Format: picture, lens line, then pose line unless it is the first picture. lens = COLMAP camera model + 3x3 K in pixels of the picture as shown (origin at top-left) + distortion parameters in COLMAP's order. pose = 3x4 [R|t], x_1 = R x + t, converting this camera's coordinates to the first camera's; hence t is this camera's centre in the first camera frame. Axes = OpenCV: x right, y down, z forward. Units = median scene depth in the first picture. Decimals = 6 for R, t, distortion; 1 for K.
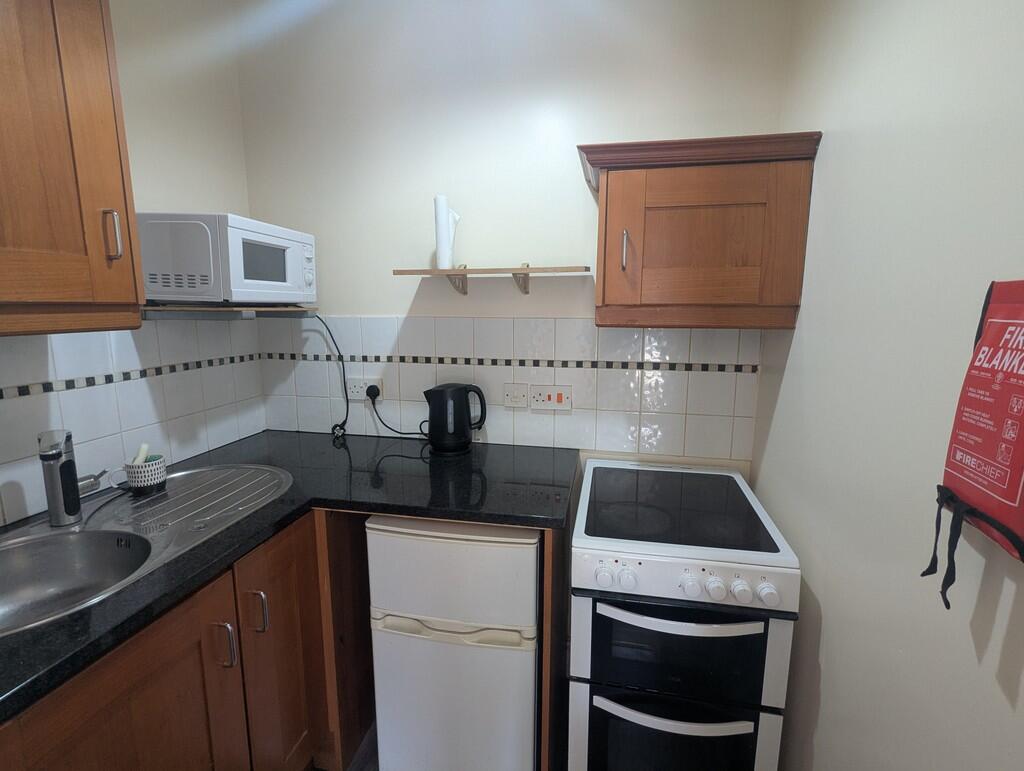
lens RADIAL K [[491.8, 0, 511.4], [0, 491.8, 381.7], [0, 0, 1]] dist [-0.001915, -0.000455]
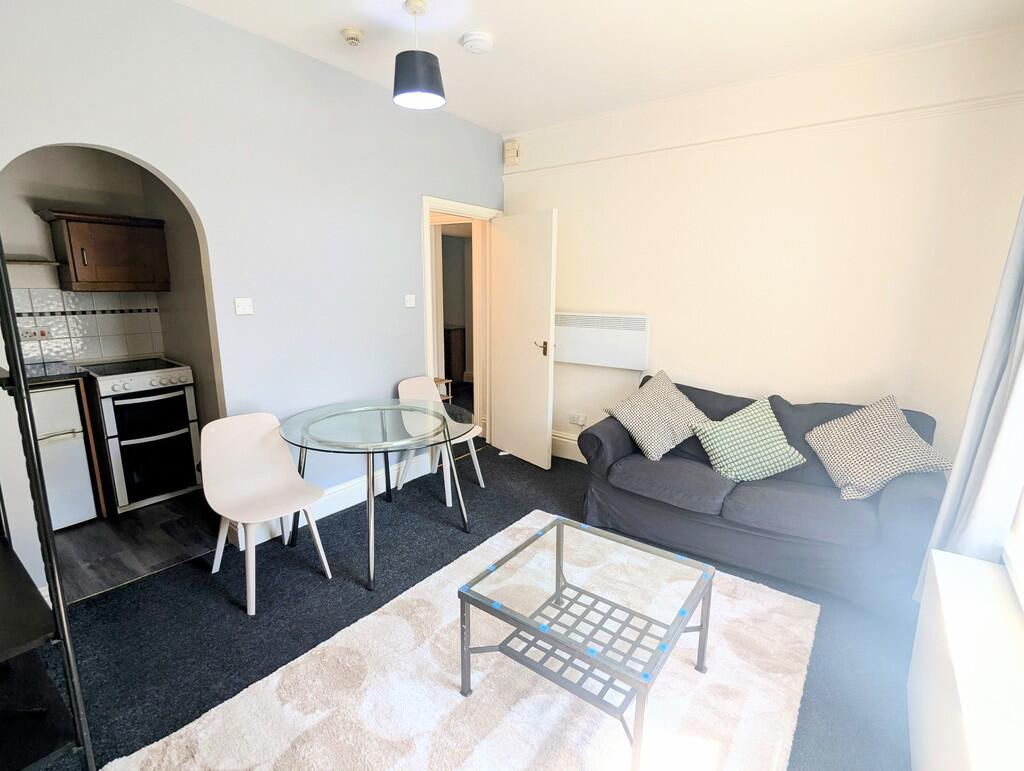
lens RADIAL K [[491.8, 0, 508.8], [0, 491.8, 385.8], [0, 0, 1]] dist [-0.001915, -0.000455]
pose [[0.421516, -0.174942, 0.889786, -1.152222], [0.136597, 0.982268, 0.128415, 0.316033], [-0.896474, 0.067413, 0.437939, -1.838953]]
